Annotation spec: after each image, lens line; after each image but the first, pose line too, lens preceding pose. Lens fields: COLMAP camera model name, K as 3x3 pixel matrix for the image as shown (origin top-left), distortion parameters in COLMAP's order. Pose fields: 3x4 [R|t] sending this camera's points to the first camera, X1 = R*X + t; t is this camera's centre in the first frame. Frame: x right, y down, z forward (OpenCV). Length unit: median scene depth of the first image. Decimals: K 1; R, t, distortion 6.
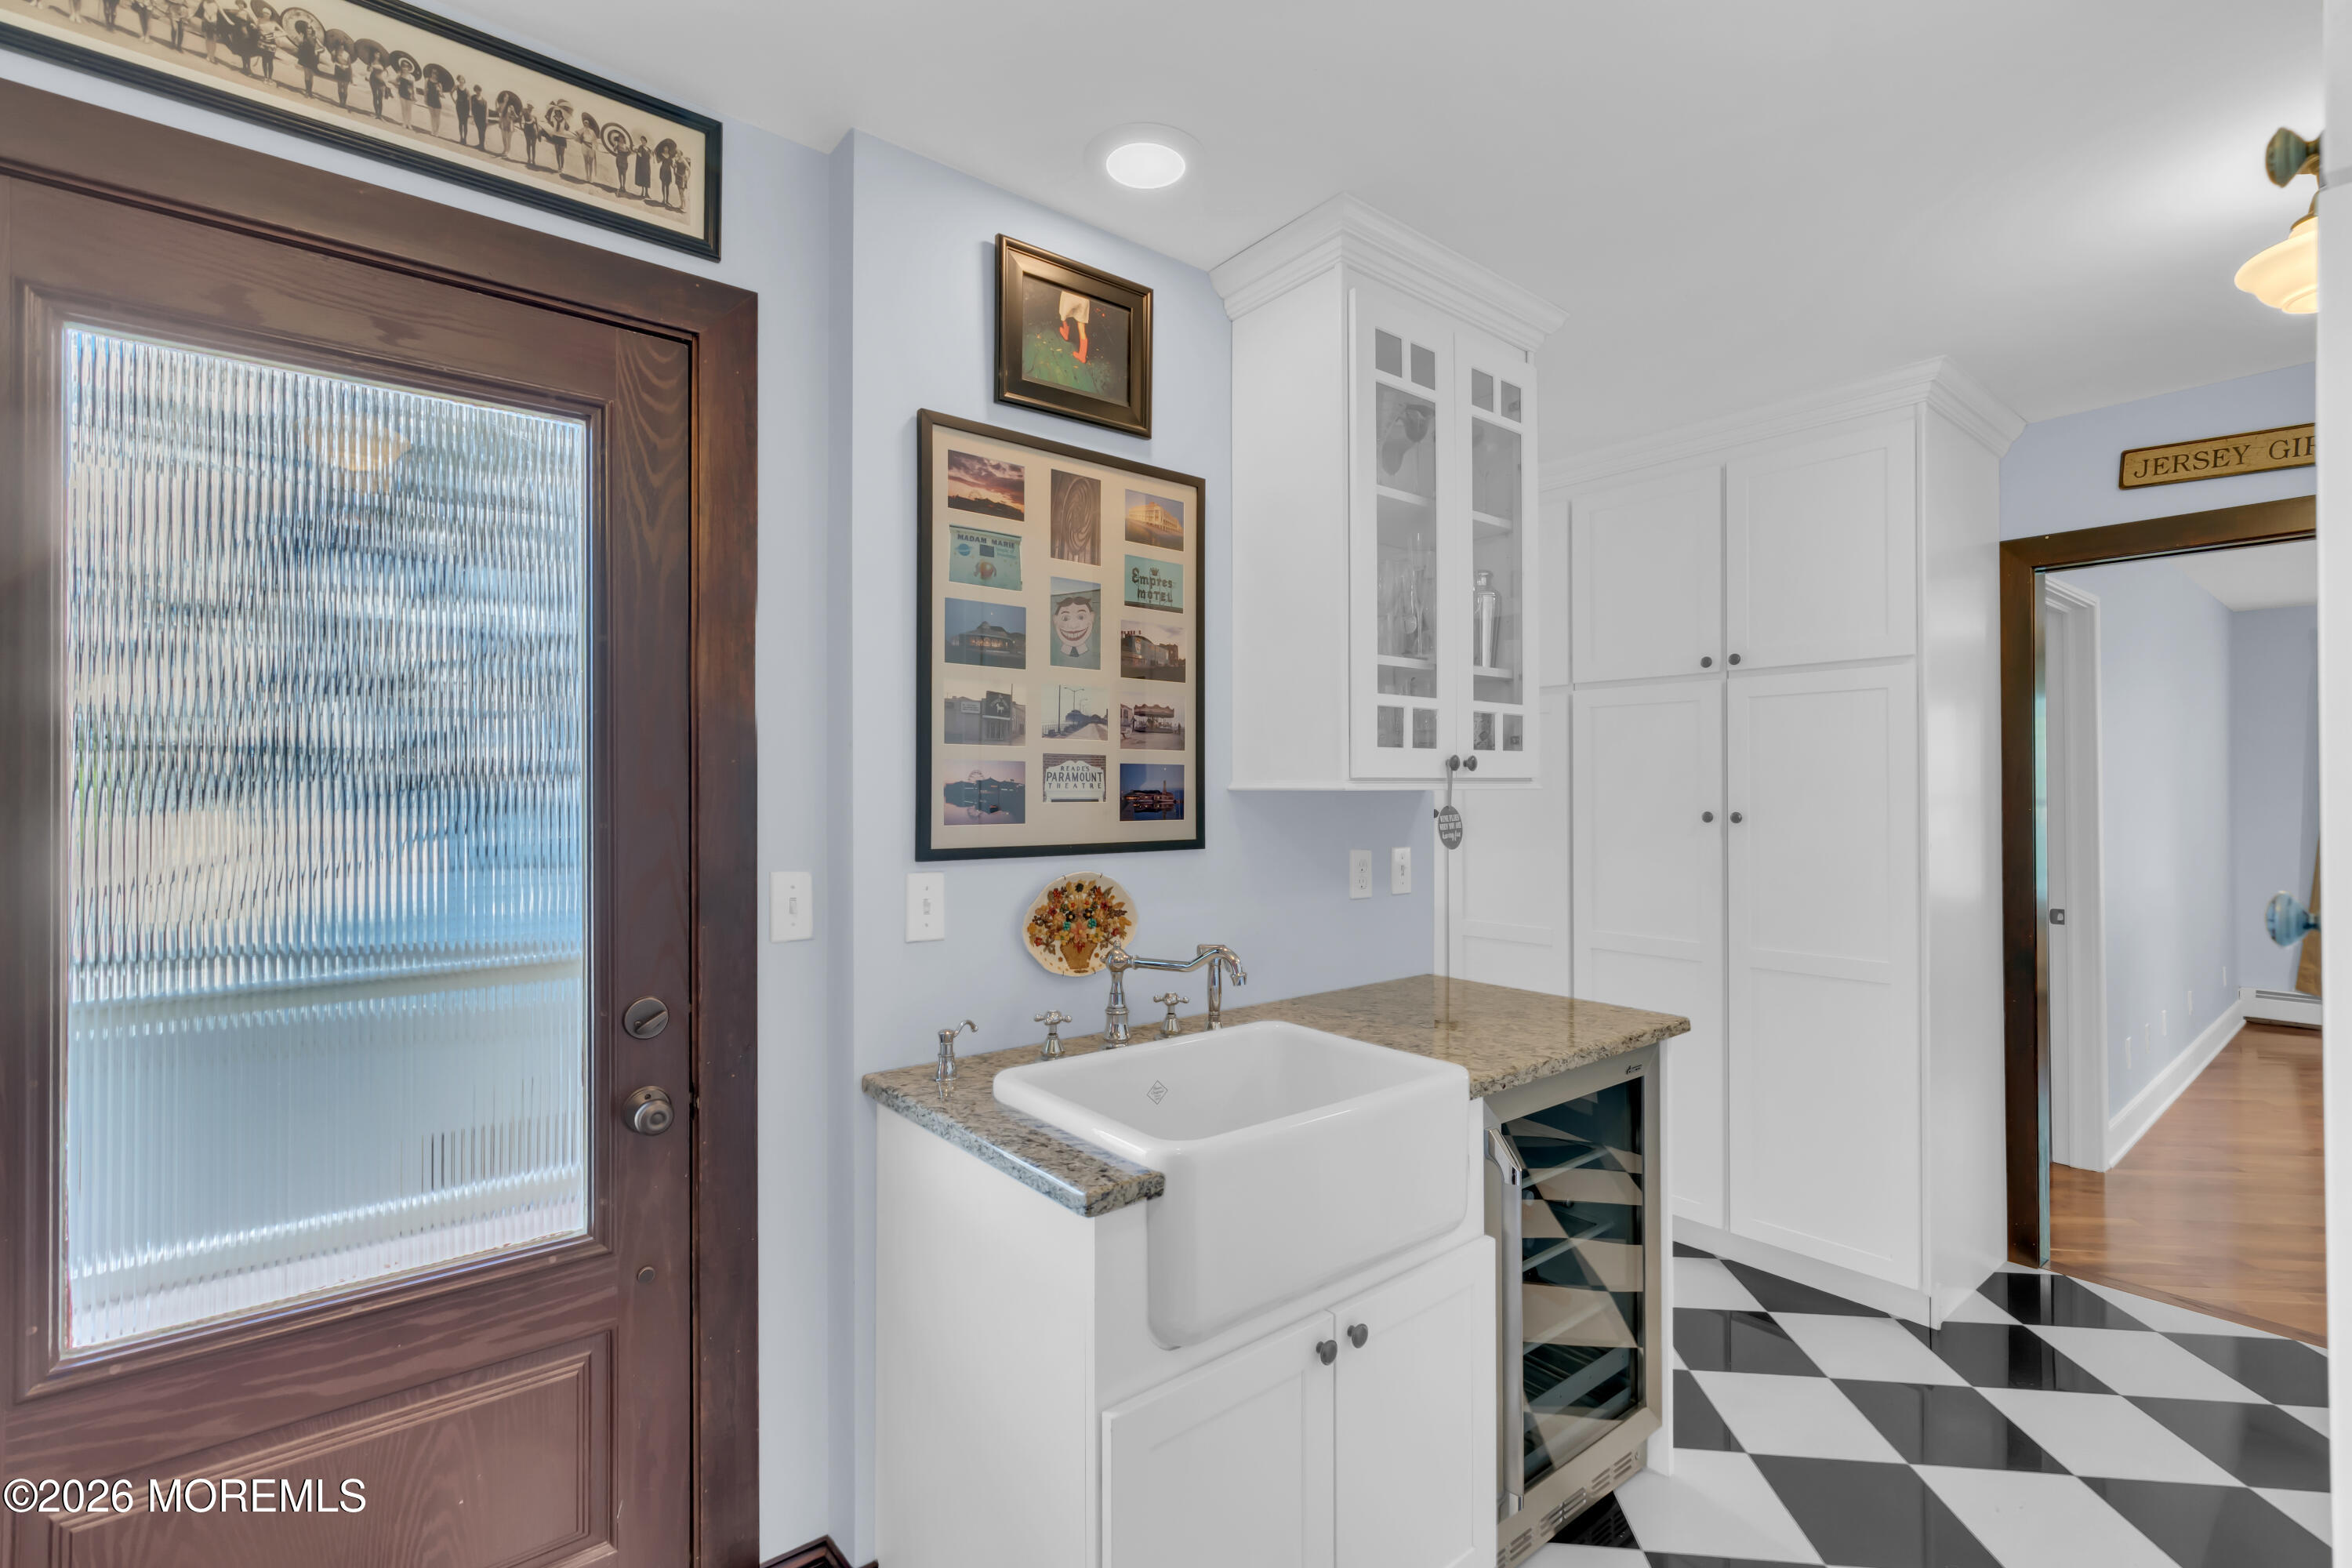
lens RADIAL K [[1063.6, 0, 1176.0], [0, 1063.6, 784.0], [0, 0, 1]] dist [-0.014071, 0.009541]
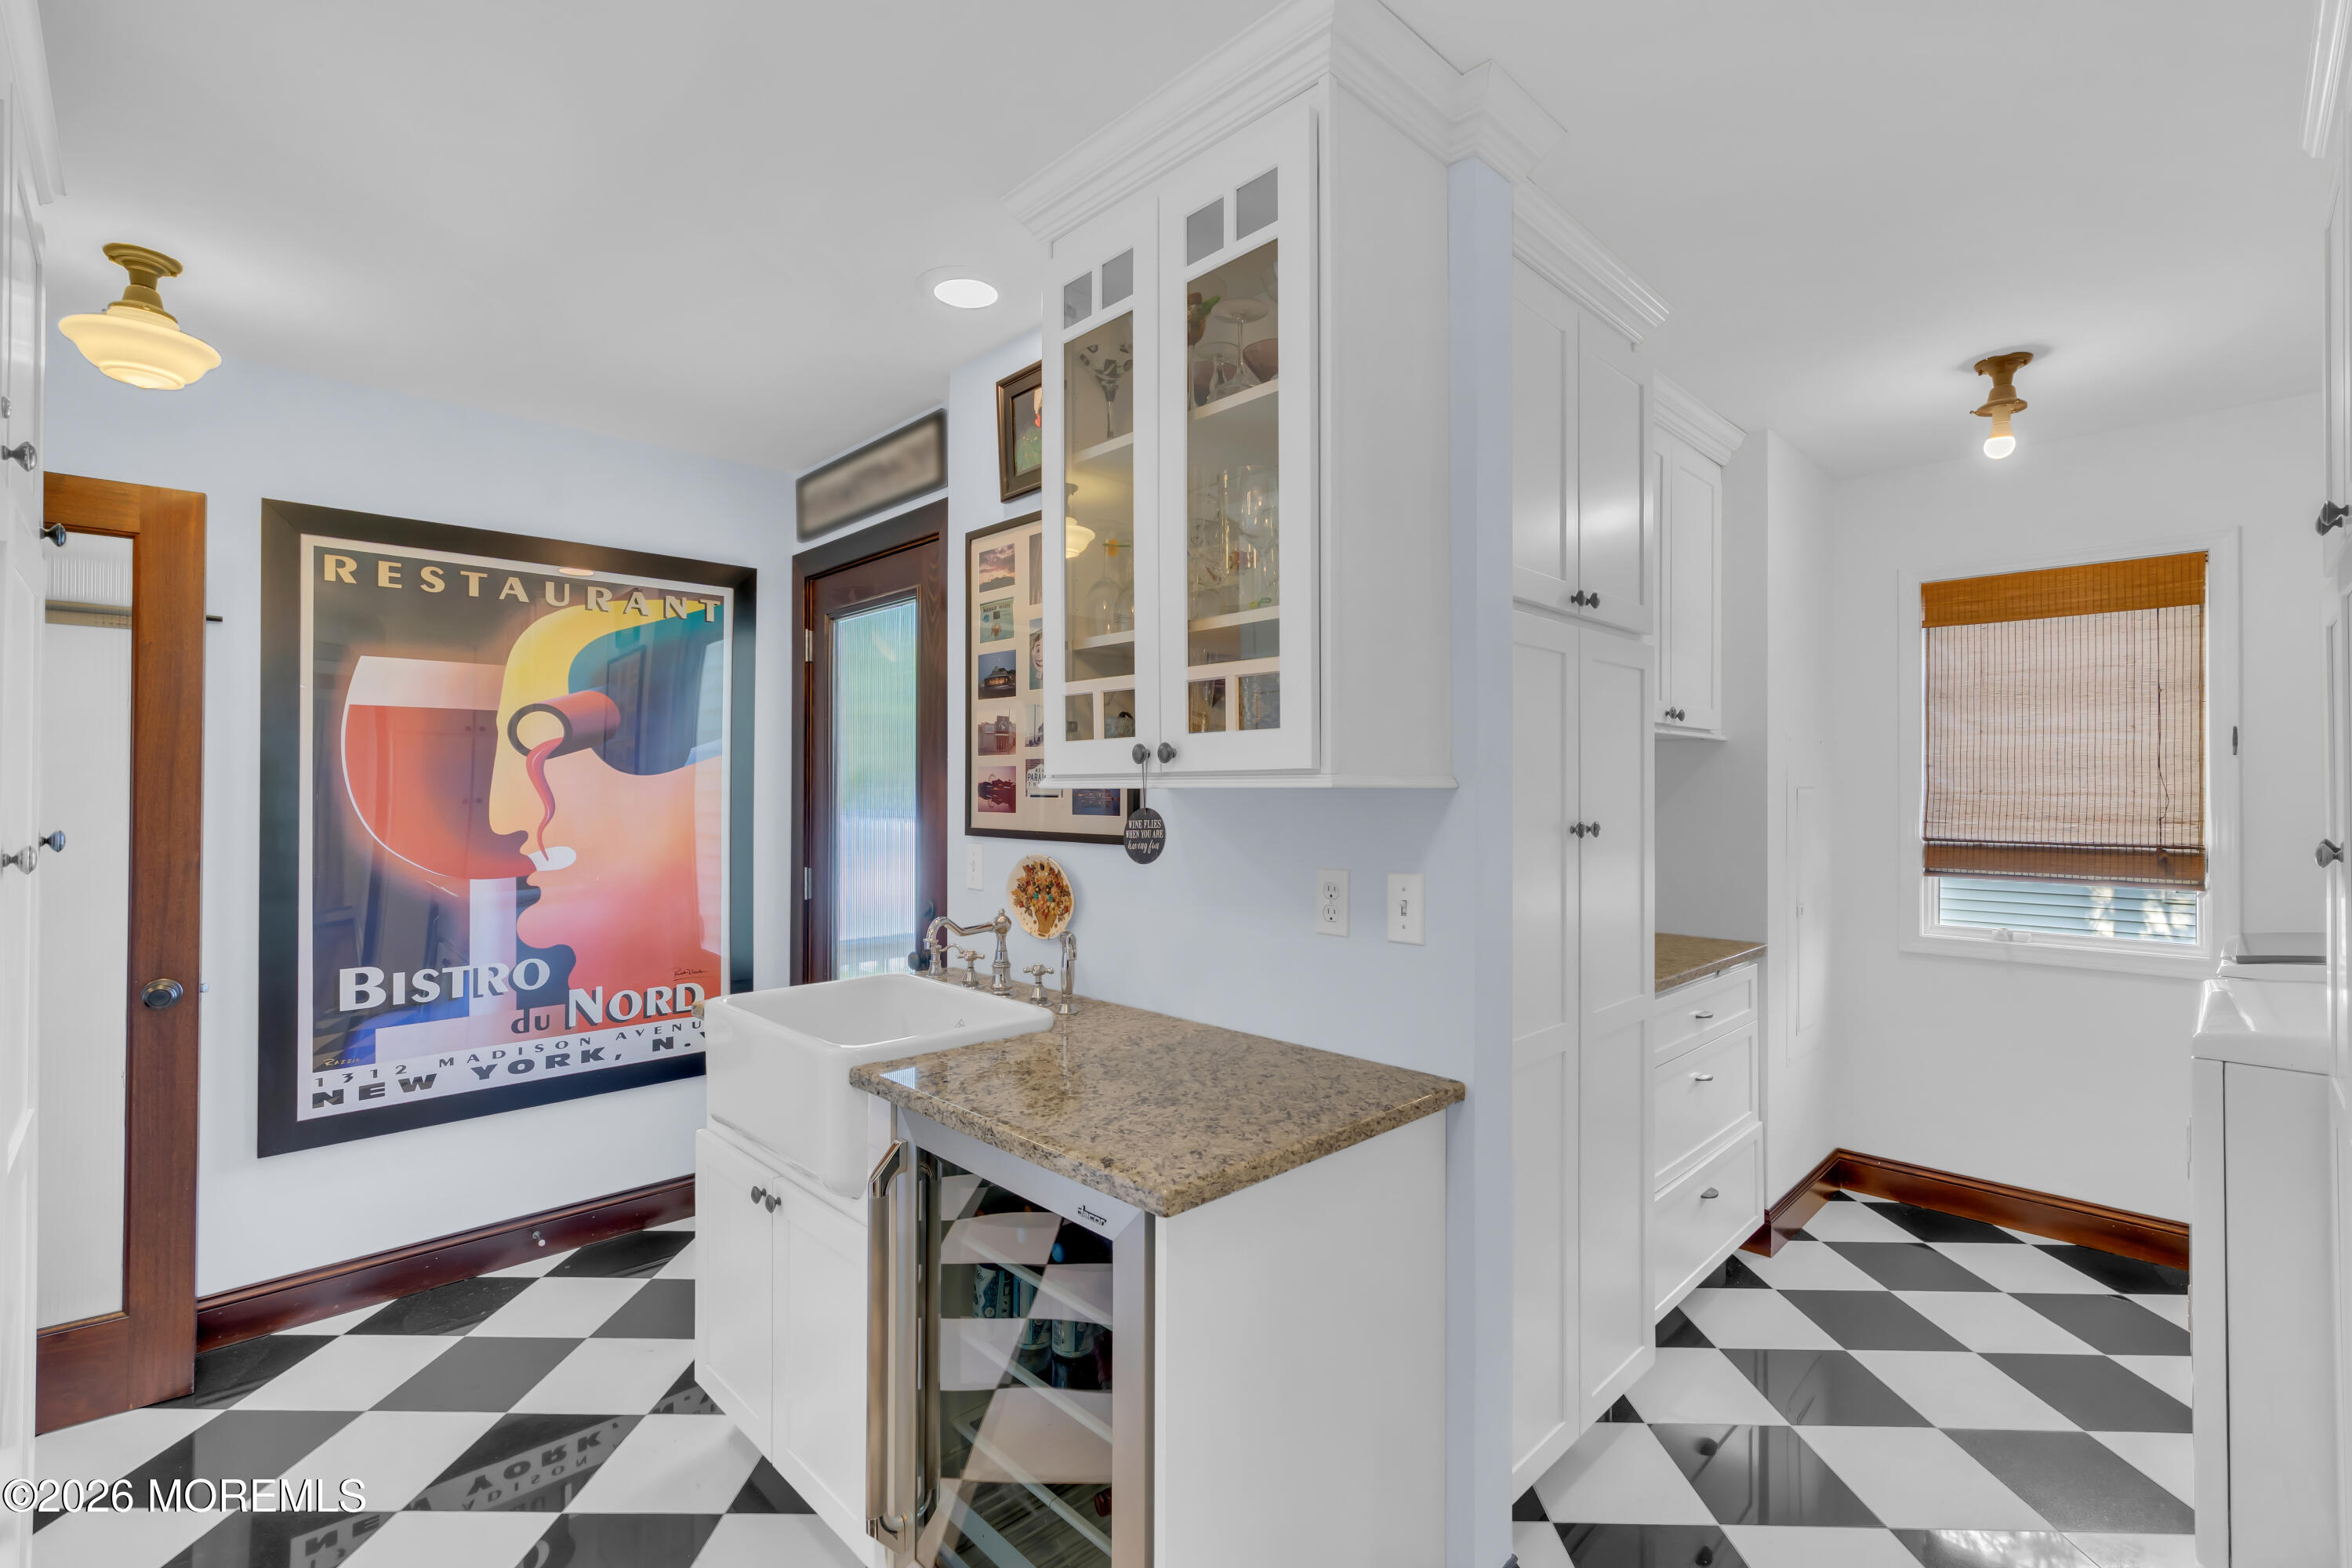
lens RADIAL K [[1063.6, 0, 1176.0], [0, 1063.6, 784.0], [0, 0, 1]] dist [-0.014071, 0.009541]
pose [[0.078563, -0.002959, -0.996905, 1.164855], [0.005115, 0.999984, -0.002565, 0.005304], [0.996896, -0.004898, 0.078576, 1.071691]]
